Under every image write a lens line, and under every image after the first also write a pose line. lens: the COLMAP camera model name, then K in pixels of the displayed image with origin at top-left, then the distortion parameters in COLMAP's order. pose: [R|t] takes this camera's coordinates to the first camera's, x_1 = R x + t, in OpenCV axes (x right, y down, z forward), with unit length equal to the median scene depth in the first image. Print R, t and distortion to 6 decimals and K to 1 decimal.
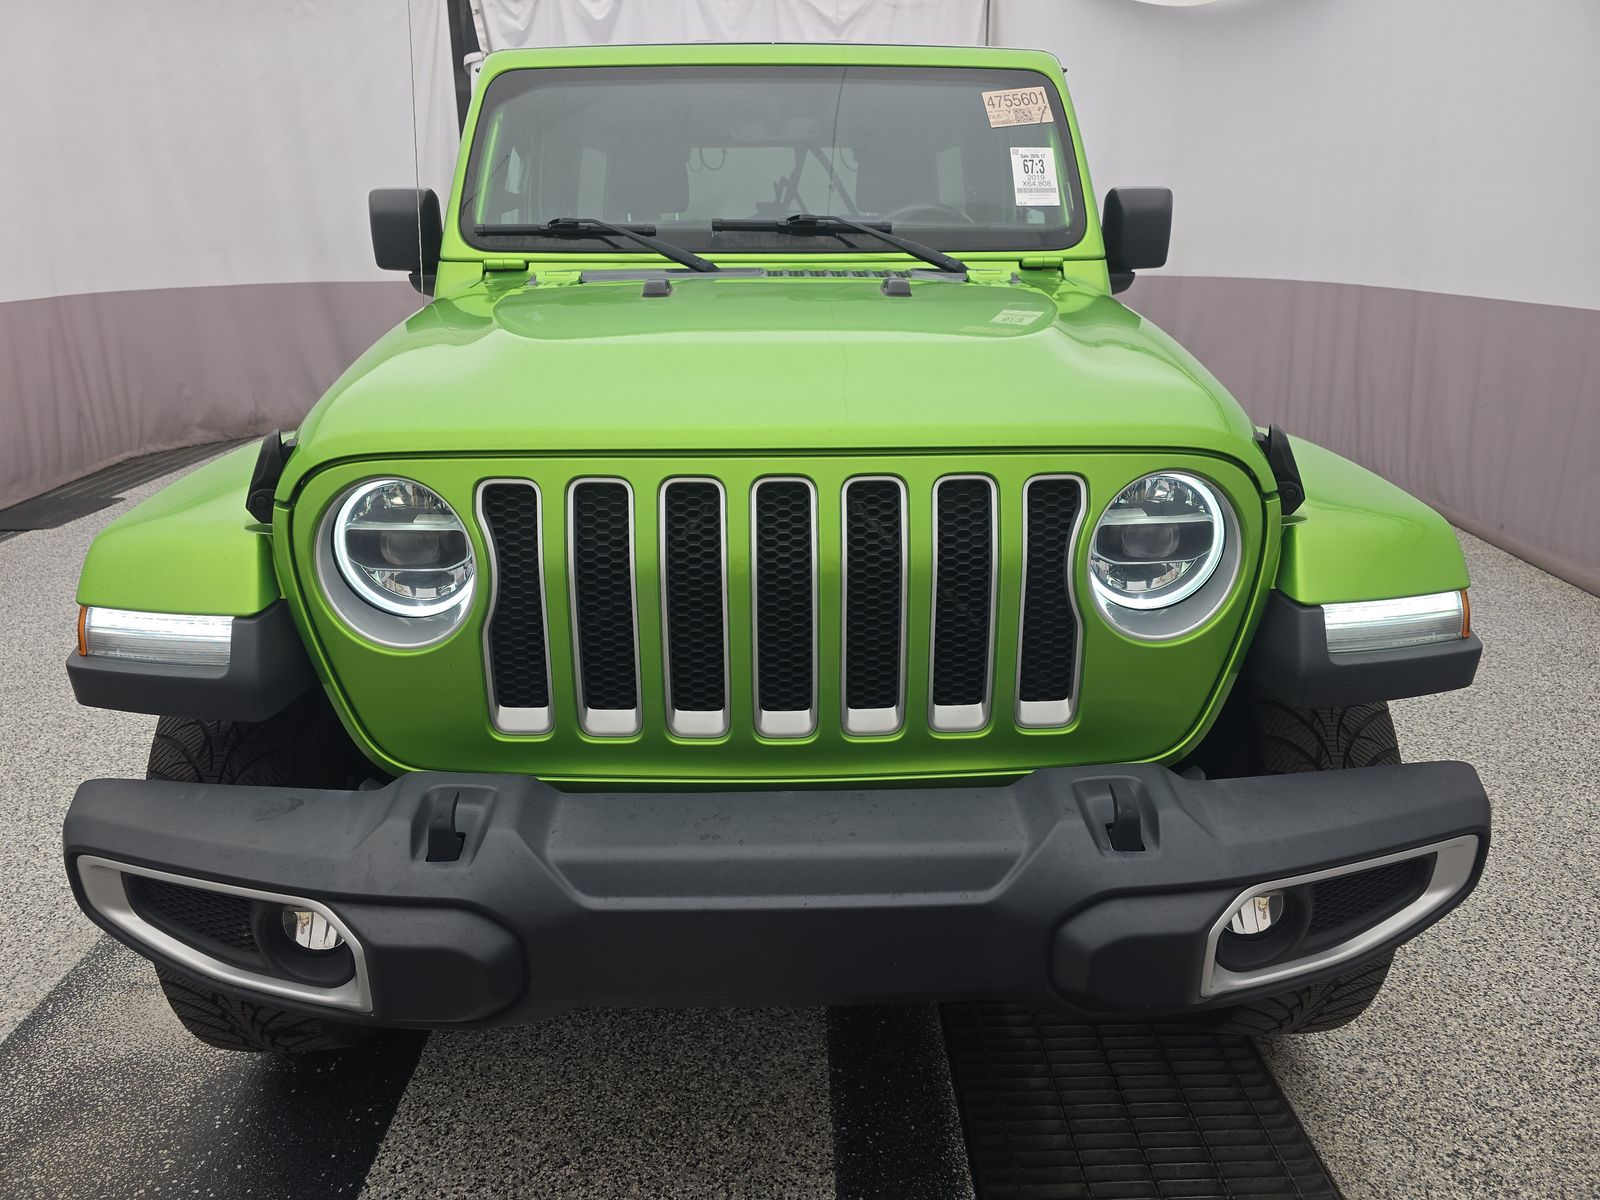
lens RADIAL K [[1043.9, 0, 869.7], [0, 1043.9, 577.3], [0, 0, 1]] dist [0.037155, 0.000091]
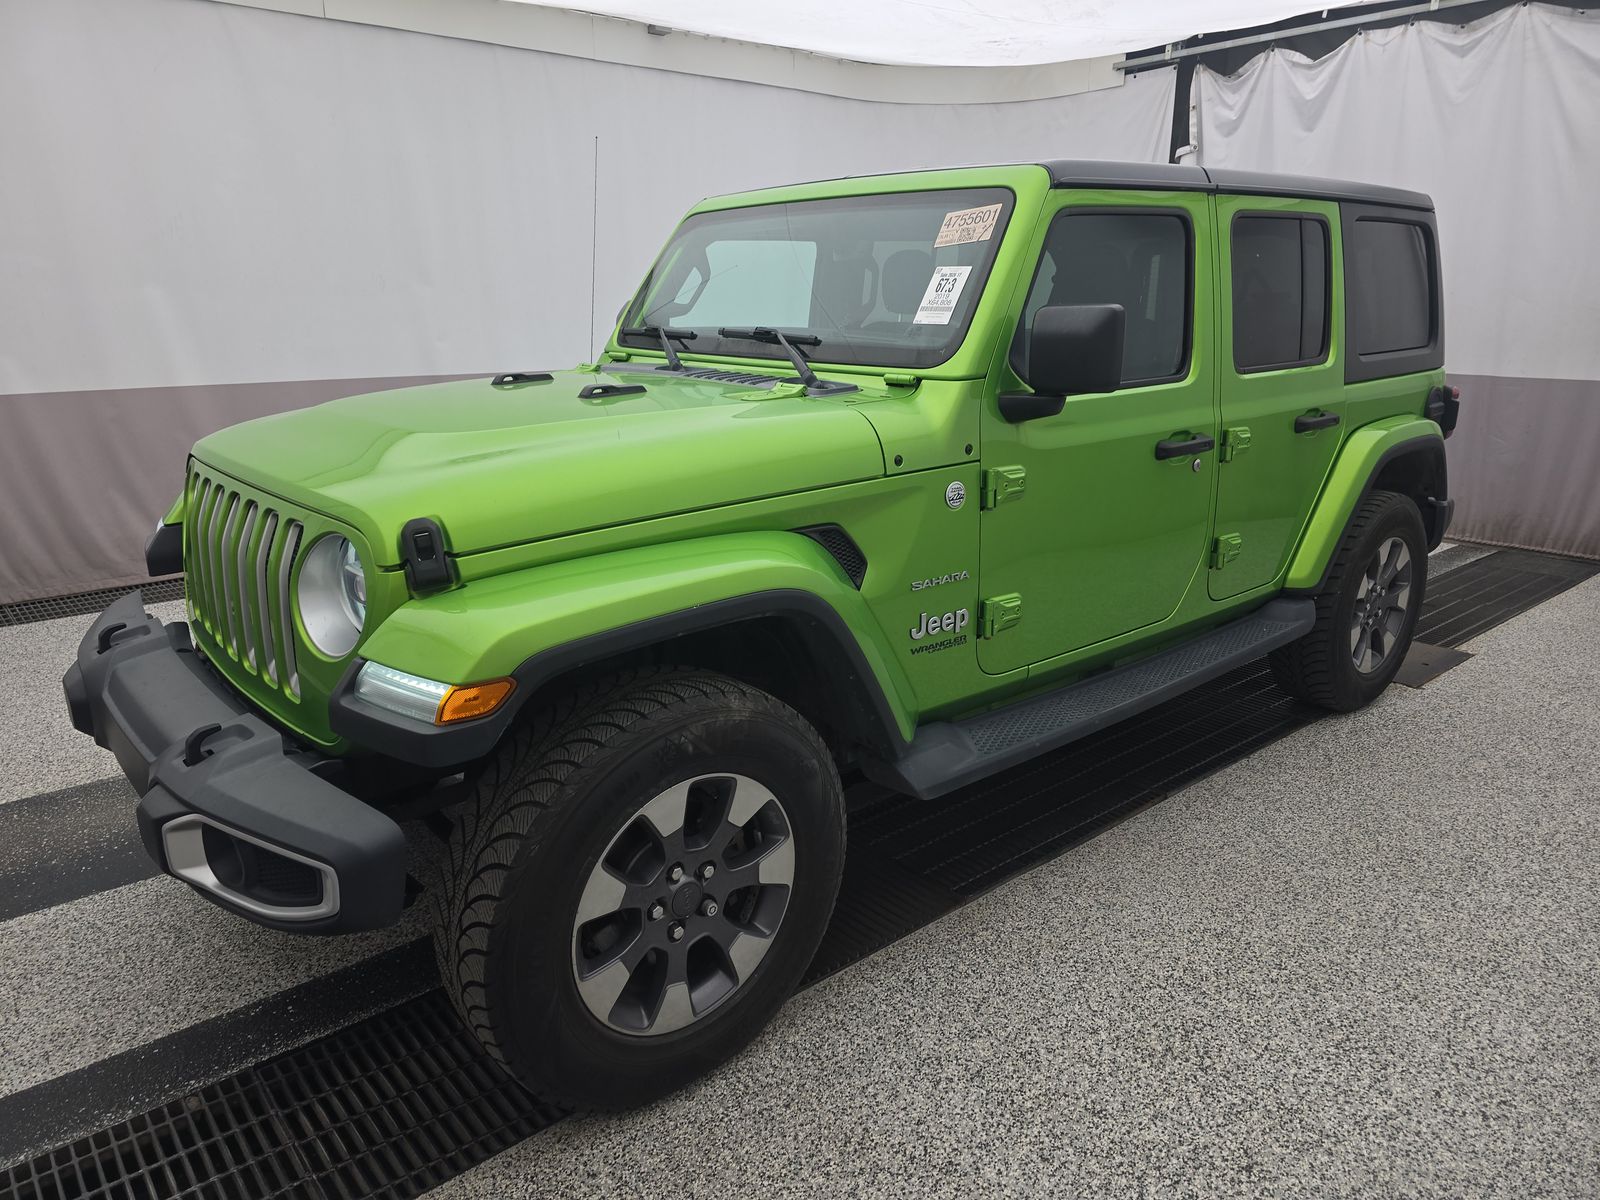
lens RADIAL K [[1089.7, 0, 800.0], [0, 1089.7, 600.0], [0, 0, 1]] dist [0.037945, -0.044153]
pose [[0.634063, 0.217657, -0.742017, 0.908340], [-0.256360, 0.964470, 0.063848, -0.136915], [0.729551, 0.149740, 0.667333, 0.259312]]
